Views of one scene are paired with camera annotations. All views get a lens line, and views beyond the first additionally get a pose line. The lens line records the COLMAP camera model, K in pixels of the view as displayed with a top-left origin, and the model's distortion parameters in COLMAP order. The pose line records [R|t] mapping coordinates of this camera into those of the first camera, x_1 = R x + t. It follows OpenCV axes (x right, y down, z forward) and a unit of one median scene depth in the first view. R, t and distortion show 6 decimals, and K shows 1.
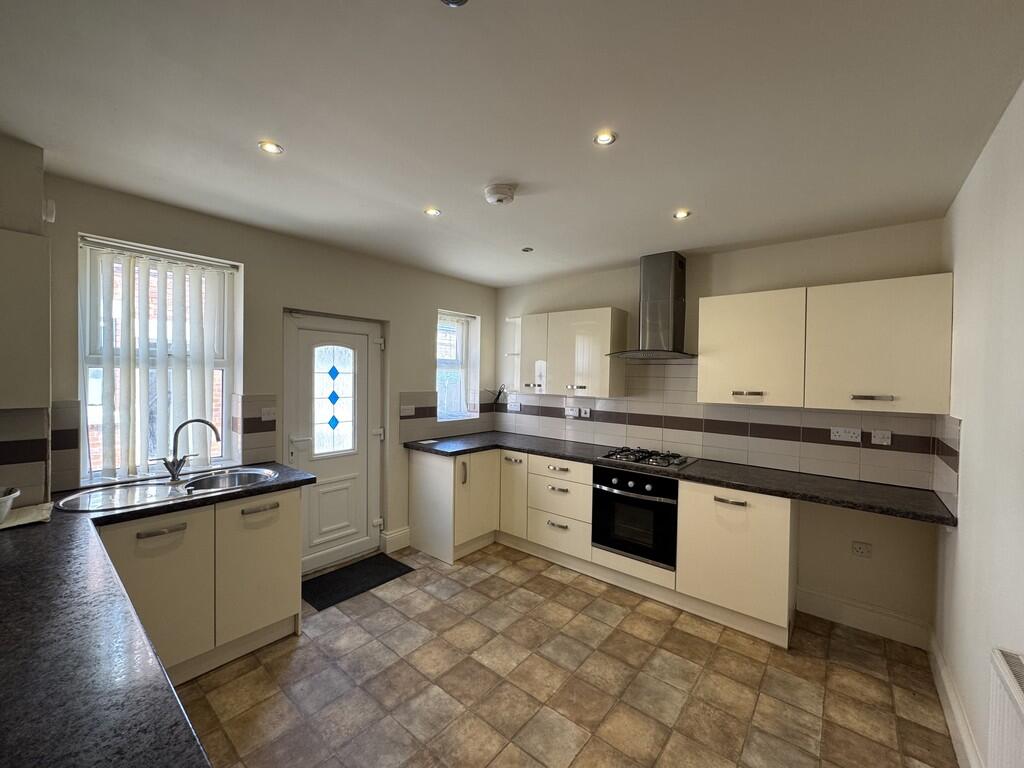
lens RADIAL K [[407.6, 0, 512.0], [0, 407.6, 384.0], [0, 0, 1]] dist [-0.000382, -0.000045]
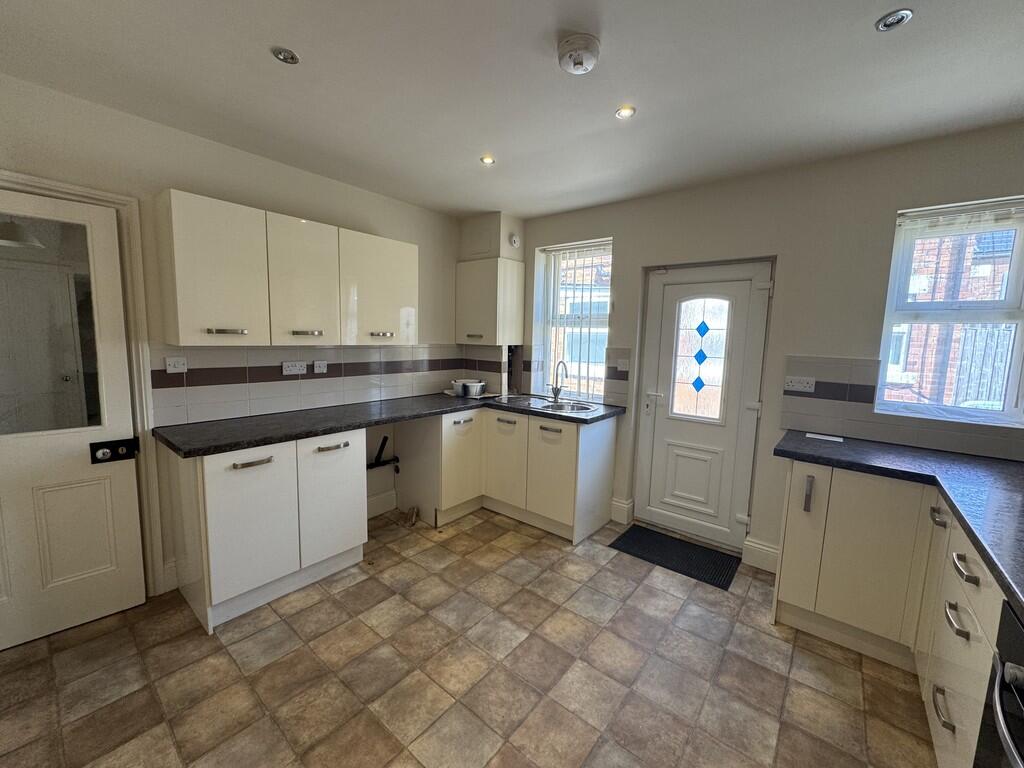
lens RADIAL K [[407.6, 0, 512.0], [0, 407.6, 384.0], [0, 0, 1]] dist [-0.000382, -0.000045]
pose [[0.007385, 0.100712, -0.994888, 0.542268], [-0.047012, 0.993850, 0.100258, 0.026432], [0.998867, 0.046031, 0.012074, 0.676251]]
